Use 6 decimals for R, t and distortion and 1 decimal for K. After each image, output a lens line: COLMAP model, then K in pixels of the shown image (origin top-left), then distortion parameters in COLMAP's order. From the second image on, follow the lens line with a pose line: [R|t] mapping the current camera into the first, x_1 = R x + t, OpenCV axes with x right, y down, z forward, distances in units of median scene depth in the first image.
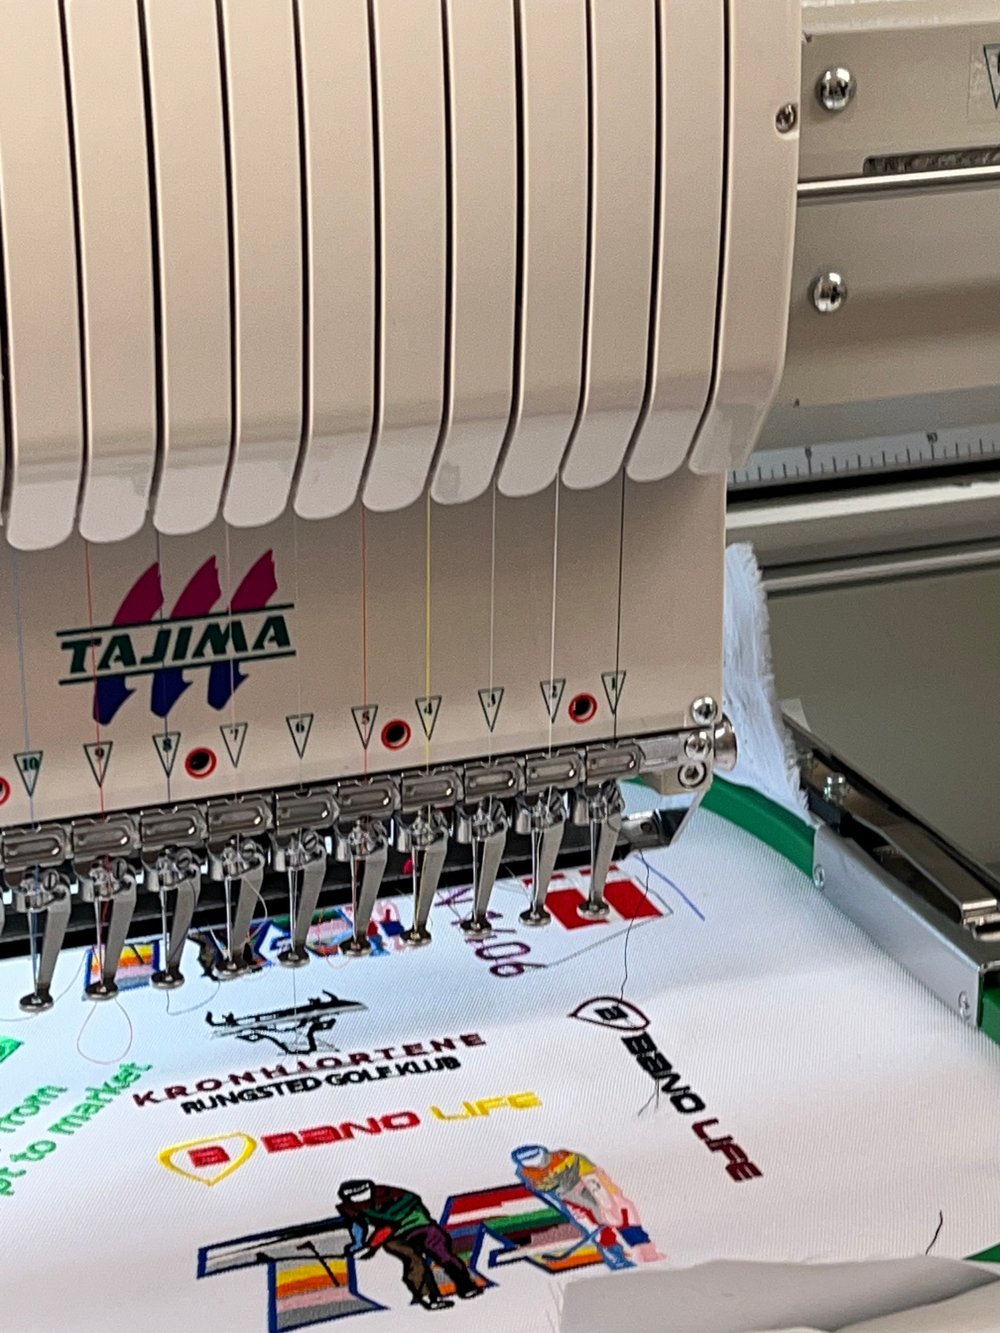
lens RADIAL K [[2979.8, 0, 504.3], [0, 2979.8, 697.0], [0, 0, 1]] dist [0.207002, -0.360428]
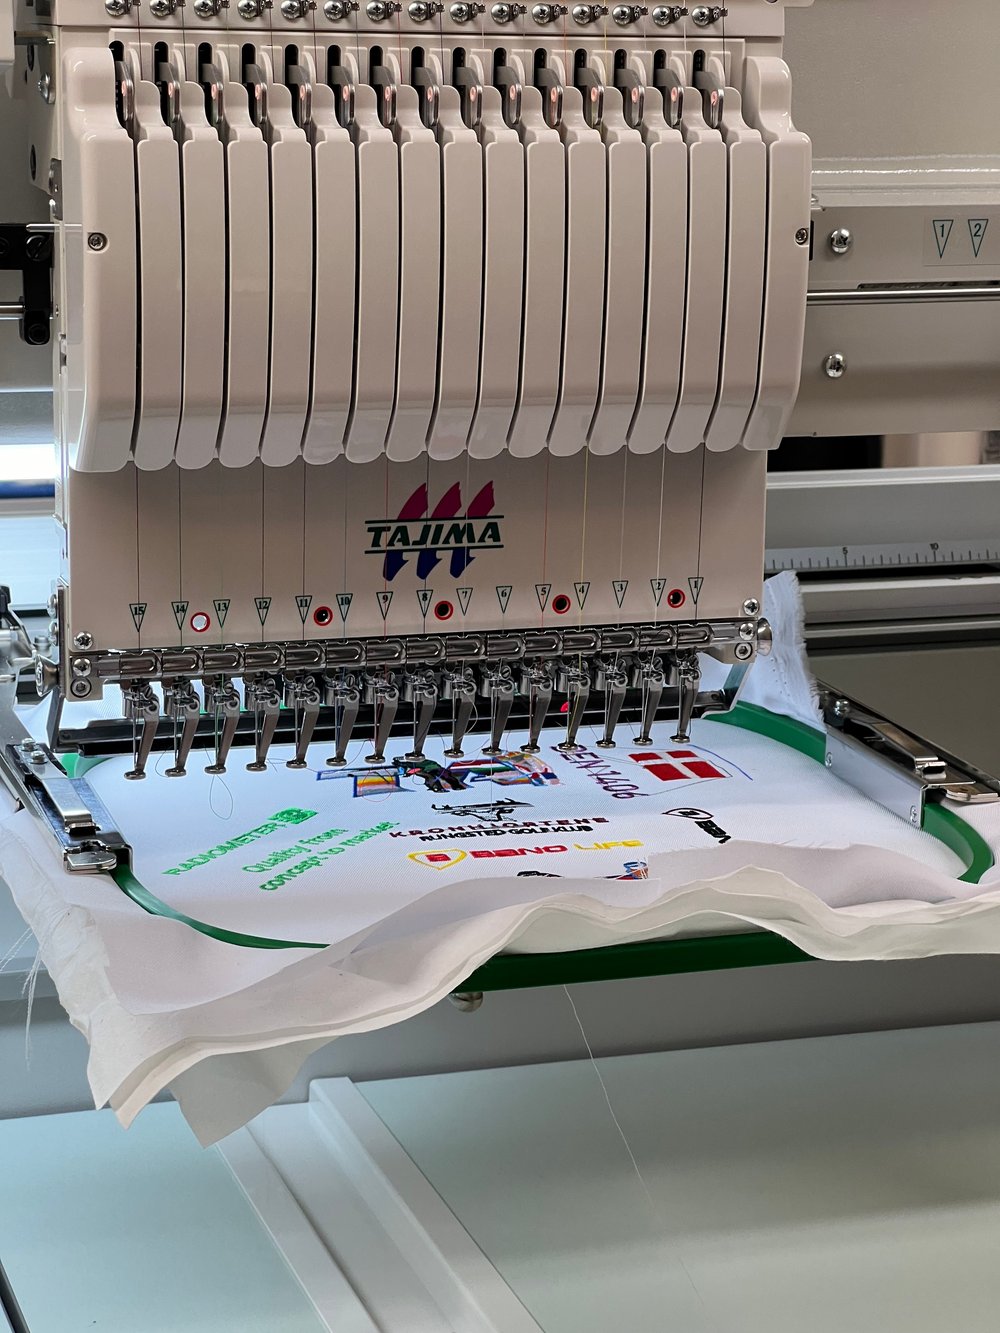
lens RADIAL K [[2995.0, 0, 500.0], [0, 2995.0, 666.5], [0, 0, 1]] dist [-0.530366, 12.295439]
pose [[0.998653, 0.031333, -0.041353, -0.000963], [-0.036595, 0.990394, -0.133344, 0.256731], [0.036778, 0.134677, 0.990207, -0.599906]]
